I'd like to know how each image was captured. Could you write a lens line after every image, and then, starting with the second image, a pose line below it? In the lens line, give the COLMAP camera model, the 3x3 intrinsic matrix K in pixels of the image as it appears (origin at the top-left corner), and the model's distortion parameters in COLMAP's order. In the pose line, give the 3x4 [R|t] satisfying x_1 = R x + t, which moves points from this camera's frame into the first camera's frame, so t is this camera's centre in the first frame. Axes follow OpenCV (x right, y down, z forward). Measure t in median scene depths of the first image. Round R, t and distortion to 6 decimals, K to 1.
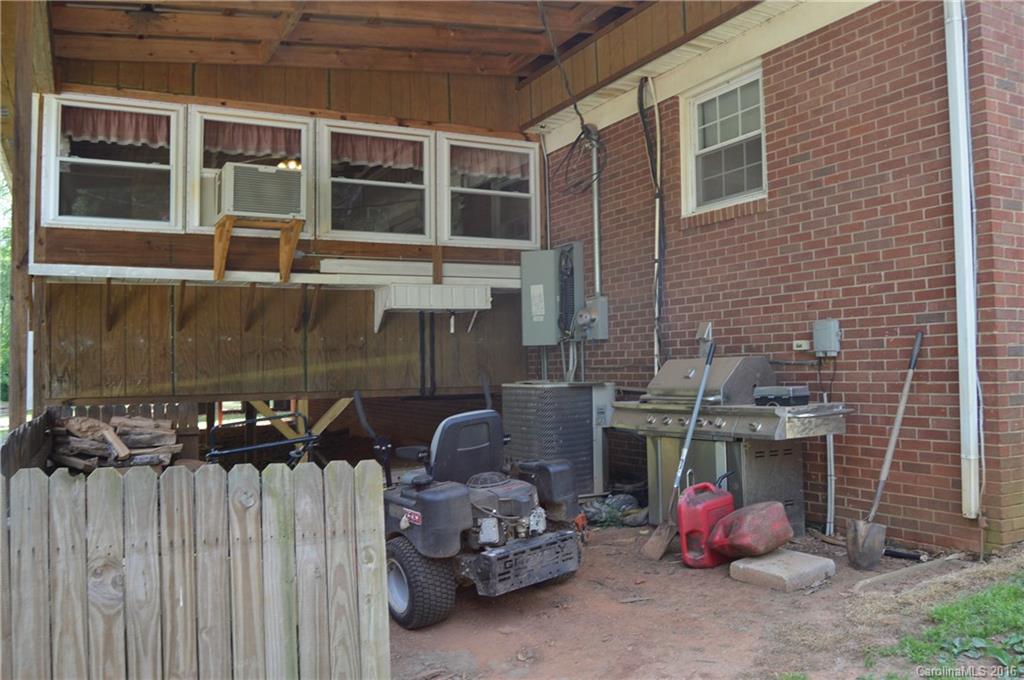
lens RADIAL K [[875.7, 0, 512.0], [0, 875.7, 340.0], [0, 0, 1]] dist [-0.044480, 0.013654]
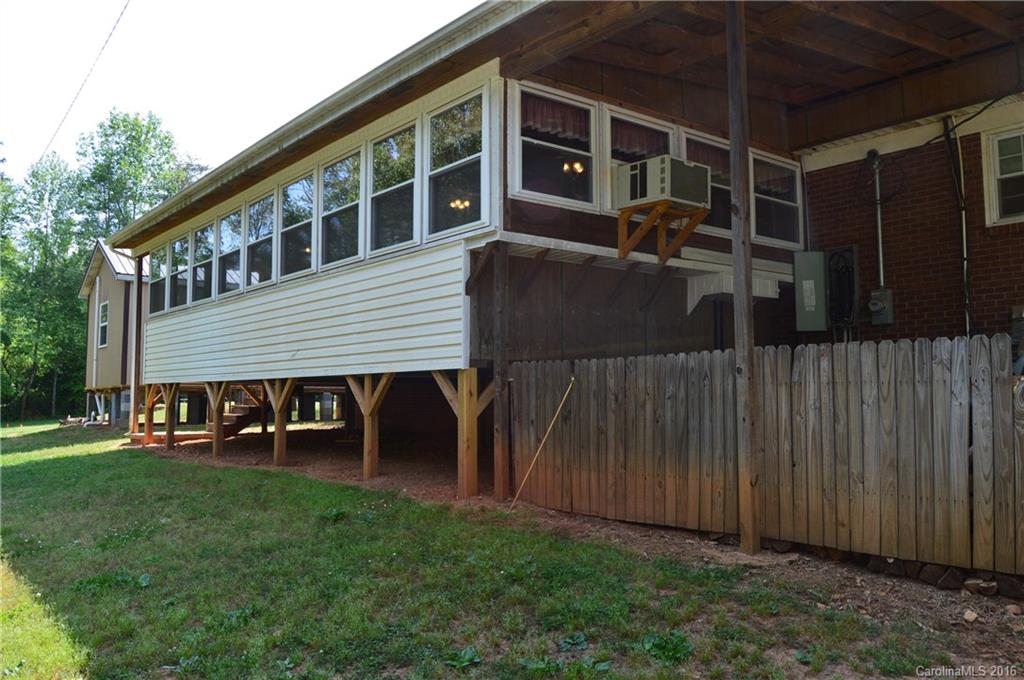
lens RADIAL K [[875.7, 0, 512.0], [0, 875.7, 340.0], [0, 0, 1]] dist [-0.044480, 0.013654]
pose [[0.971243, 0.026125, 0.236652, -0.712923], [-0.014991, 0.998700, -0.048729, 0.091176], [-0.237617, 0.043780, 0.970372, -0.058157]]
